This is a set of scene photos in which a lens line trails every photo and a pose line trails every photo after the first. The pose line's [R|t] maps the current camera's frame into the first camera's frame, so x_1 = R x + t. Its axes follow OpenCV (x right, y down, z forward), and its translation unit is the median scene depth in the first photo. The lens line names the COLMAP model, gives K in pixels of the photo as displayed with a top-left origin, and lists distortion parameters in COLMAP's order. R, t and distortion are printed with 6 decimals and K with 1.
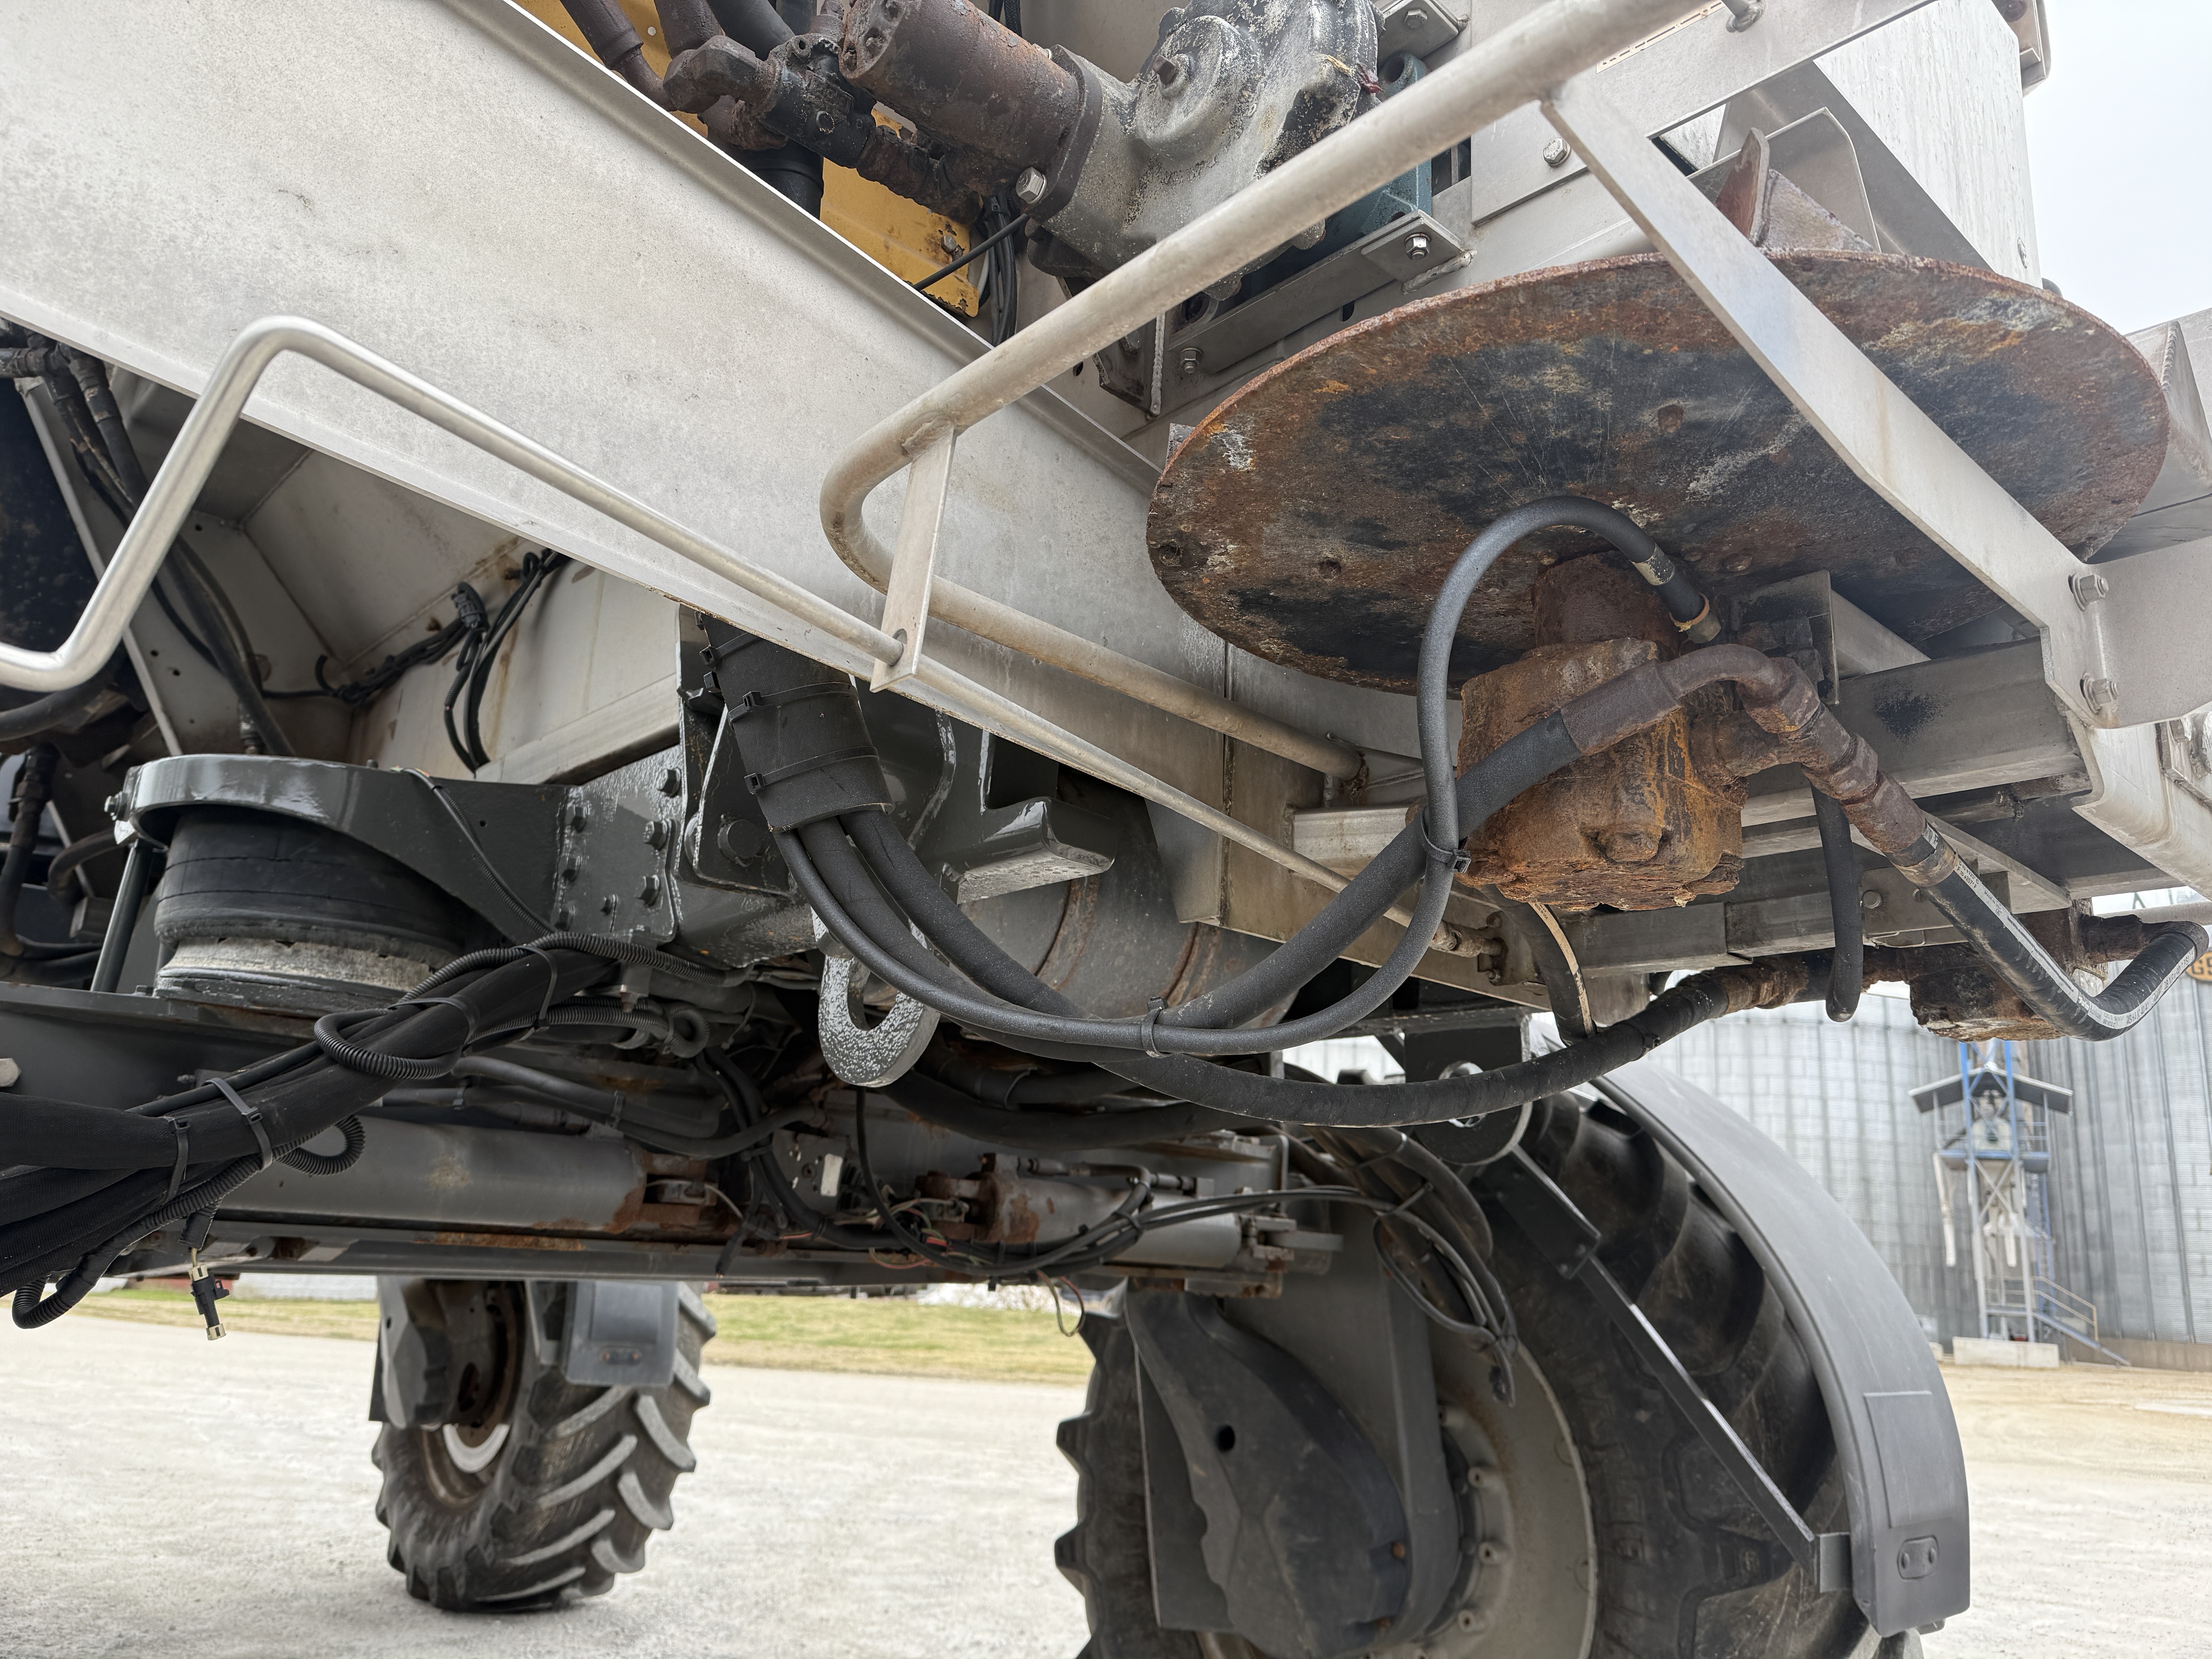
lens RADIAL K [[1543.0, 0, 1099.3], [0, 1543.0, 843.8], [0, 0, 1]] dist [0.045901, -0.054153]
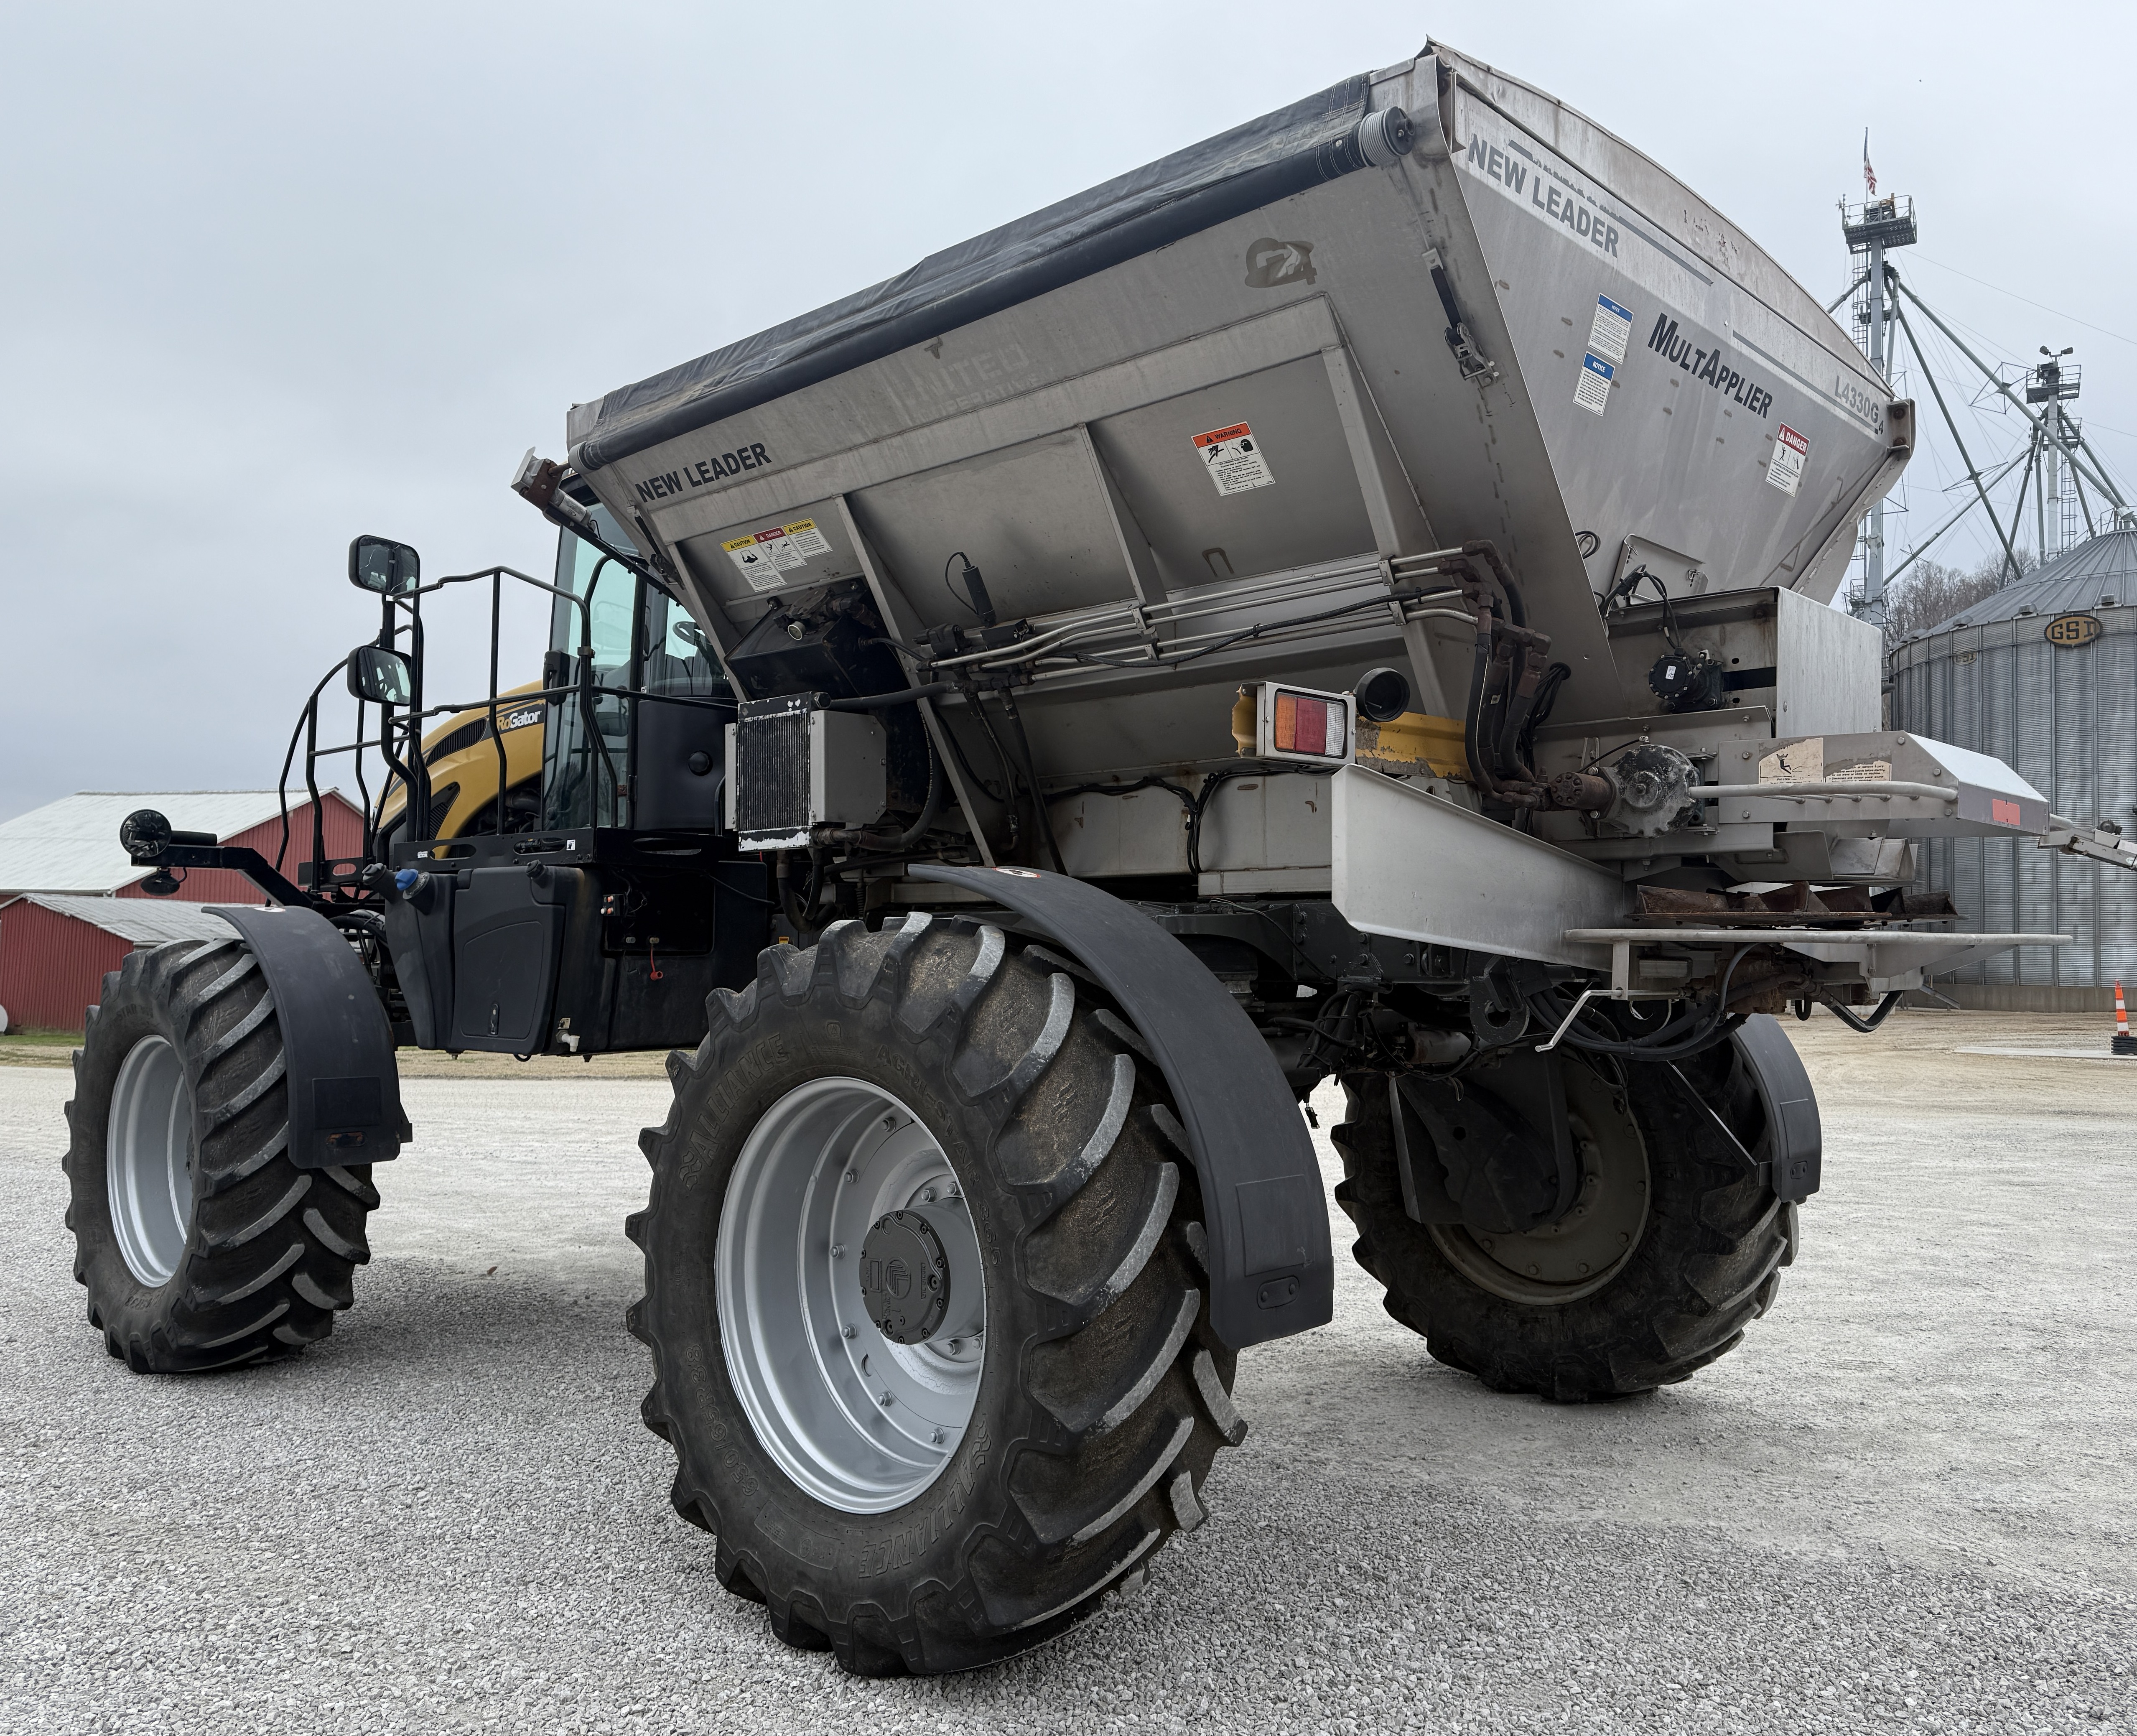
lens RADIAL K [[1569.0, 0, 1062.2], [0, 1569.0, 852.5], [0, 0, 1]] dist [-0.001031, -0.008767]
pose [[0.998222, -0.038511, 0.045505, -0.504558], [0.028643, 0.979289, 0.200432, -0.386545], [-0.052281, -0.198772, 0.978650, -0.869246]]
